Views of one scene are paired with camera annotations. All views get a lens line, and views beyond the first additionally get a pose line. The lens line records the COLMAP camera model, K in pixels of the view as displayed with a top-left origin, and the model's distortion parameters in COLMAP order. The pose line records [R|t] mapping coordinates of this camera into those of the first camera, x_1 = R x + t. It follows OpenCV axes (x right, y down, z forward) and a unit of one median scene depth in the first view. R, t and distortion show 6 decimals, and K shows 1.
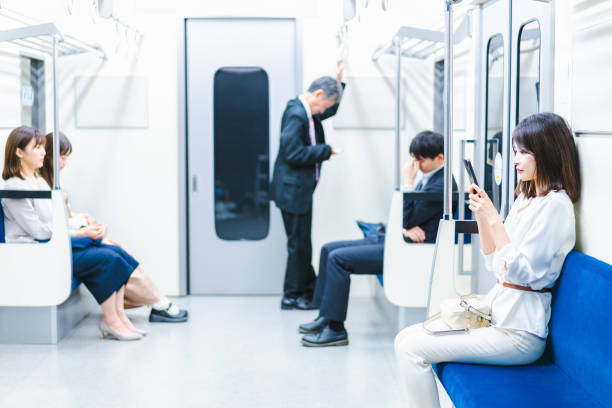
lens RADIAL K [[963.3, 0, 304.7], [0, 963.3, 203.8], [0, 0, 1]] dist [-0.013696, 0.000000]
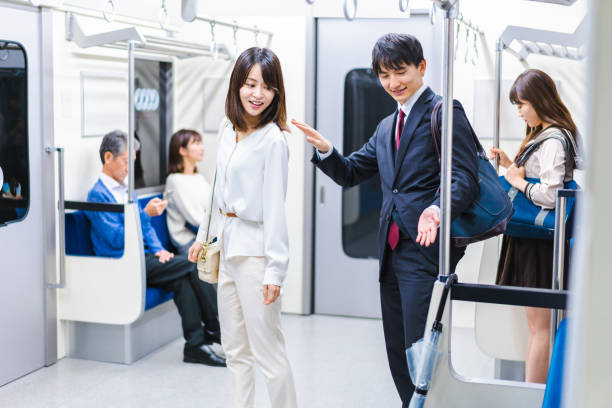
lens RADIAL K [[963.3, 0, 306.8], [0, 963.3, 201.2], [0, 0, 1]] dist [-0.013696, 0.000000]
pose [[0.951324, 0.041399, -0.305400, 0.181419], [-0.036348, 0.999092, 0.022210, -0.040870], [0.306042, -0.010028, 0.951965, 0.136337]]
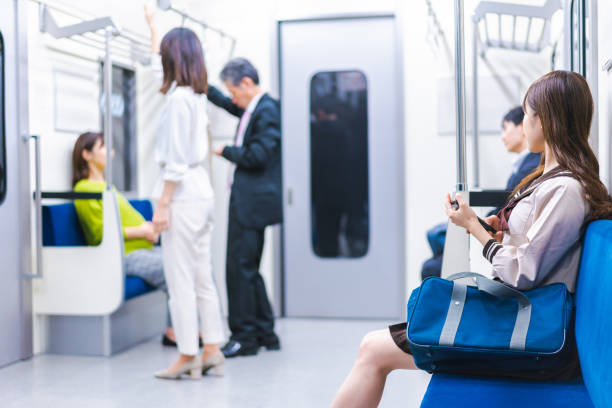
lens RADIAL K [[963.3, 0, 306.9], [0, 963.3, 203.9], [0, 0, 1]] dist [-0.013696, 0.000000]
pose [[0.973983, -0.008031, -0.226481, 0.132843], [-0.006079, 0.998086, -0.061536, 0.050613], [0.226541, 0.061312, 0.972070, 0.117745]]
